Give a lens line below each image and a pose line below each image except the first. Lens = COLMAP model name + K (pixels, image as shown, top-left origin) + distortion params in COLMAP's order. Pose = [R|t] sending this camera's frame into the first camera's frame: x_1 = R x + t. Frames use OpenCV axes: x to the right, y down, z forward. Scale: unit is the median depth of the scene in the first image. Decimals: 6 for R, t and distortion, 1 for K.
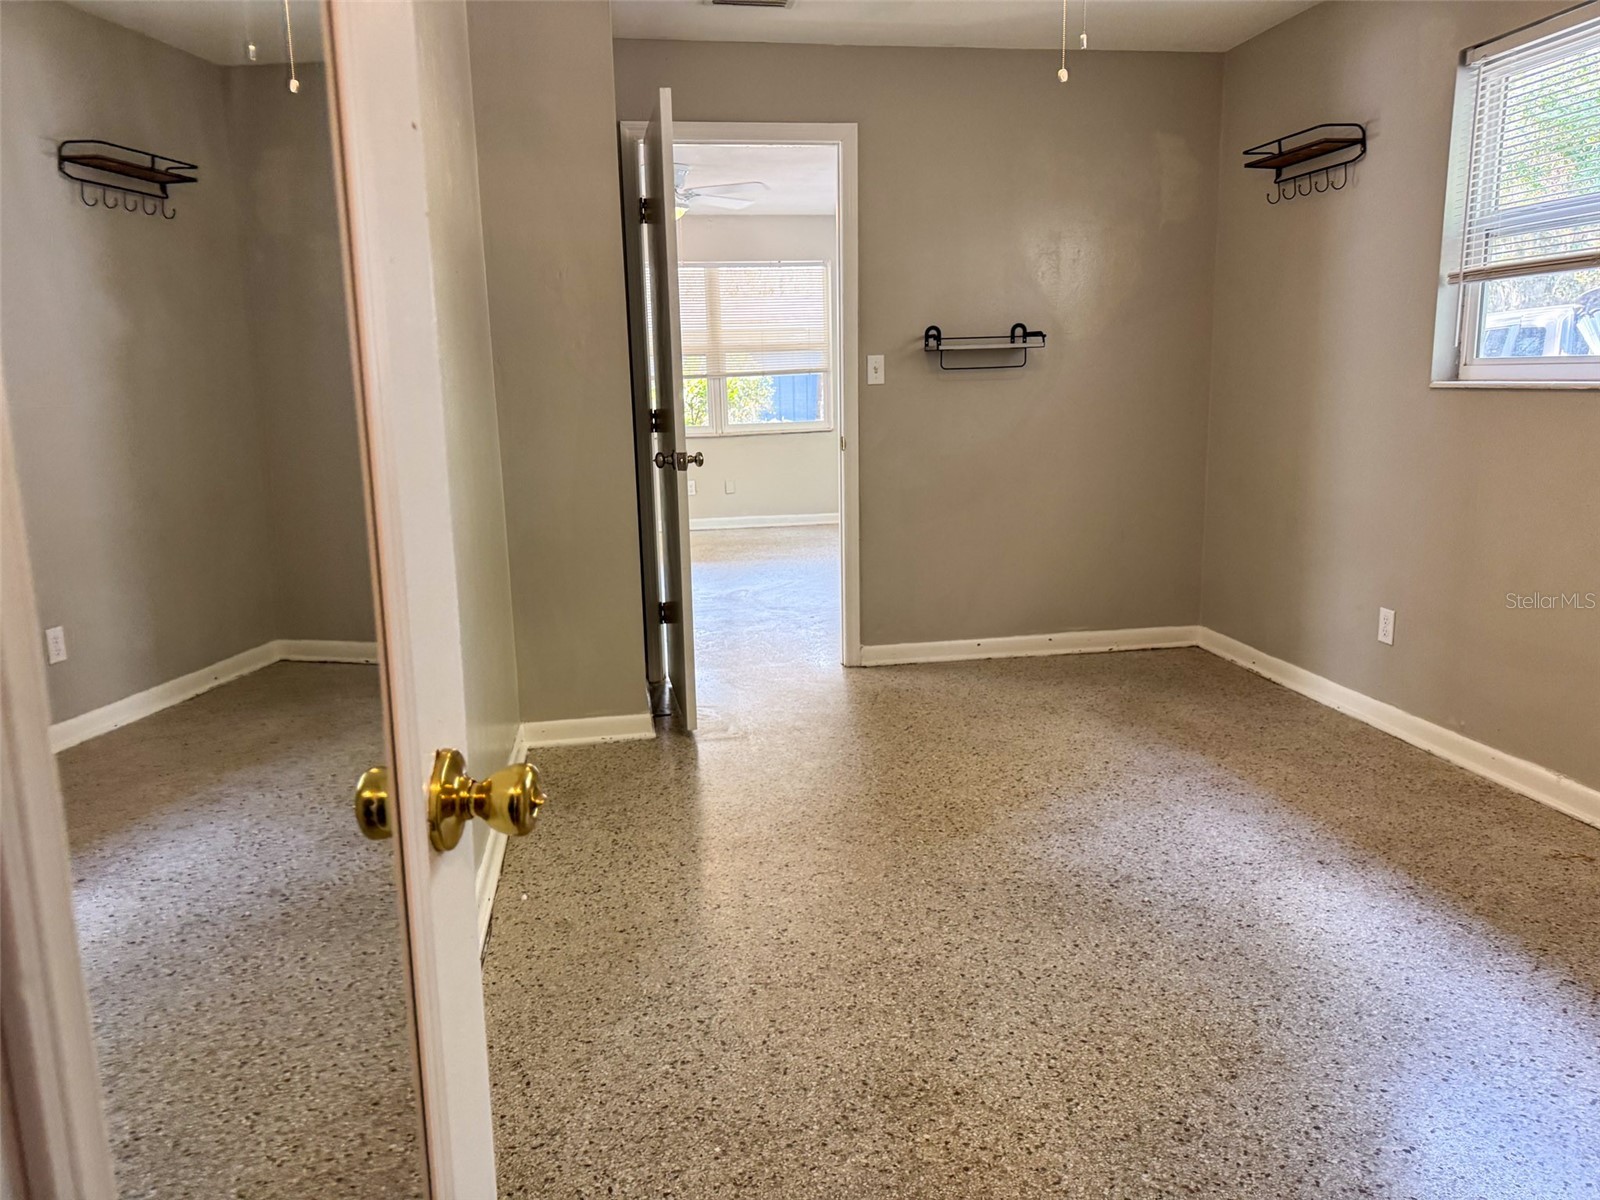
lens RADIAL K [[1126.4, 0, 800.0], [0, 1126.4, 600.0], [0, 0, 1]] dist [0.010985, 0.003695]
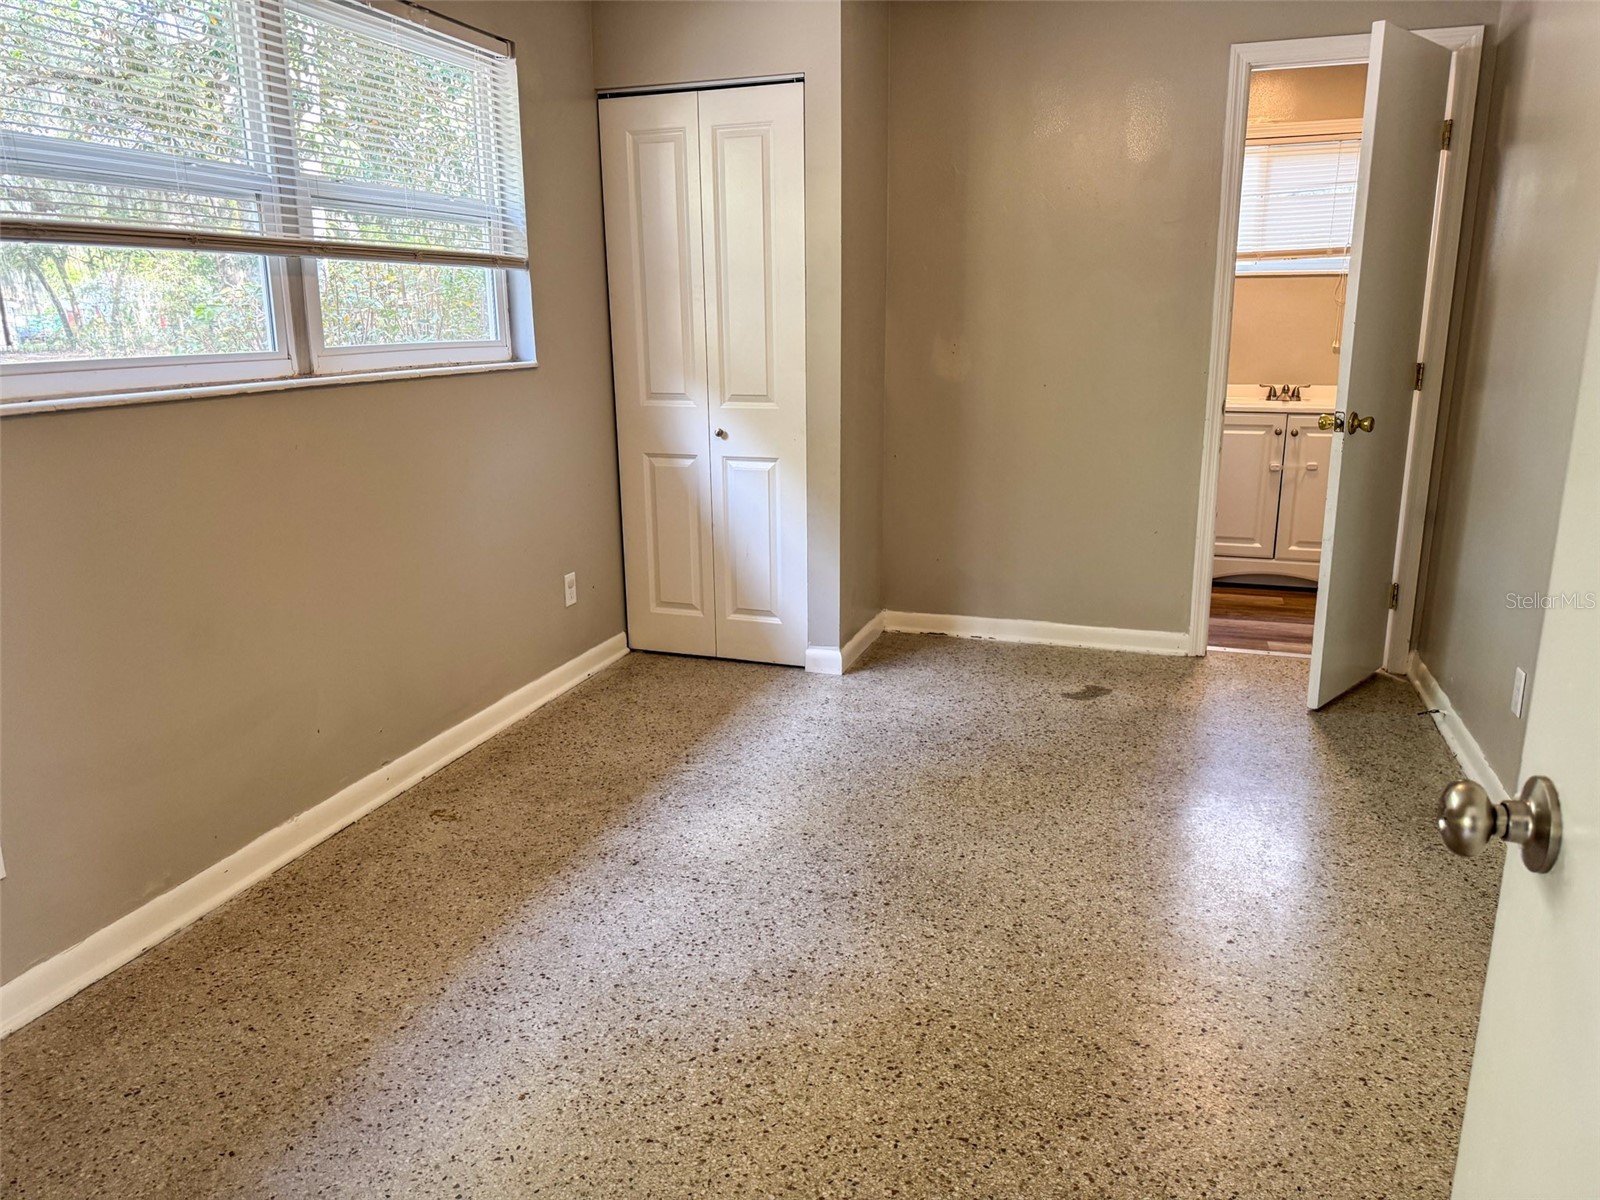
lens RADIAL K [[1132.4, 0, 800.0], [0, 1132.4, 600.0], [0, 0, 1]] dist [0.124578, -0.213687]
pose [[-0.884840, -0.084806, 0.458112, -0.096157], [0.119895, 0.908727, 0.399801, -0.338811], [-0.450205, 0.408685, -0.793910, 1.555152]]
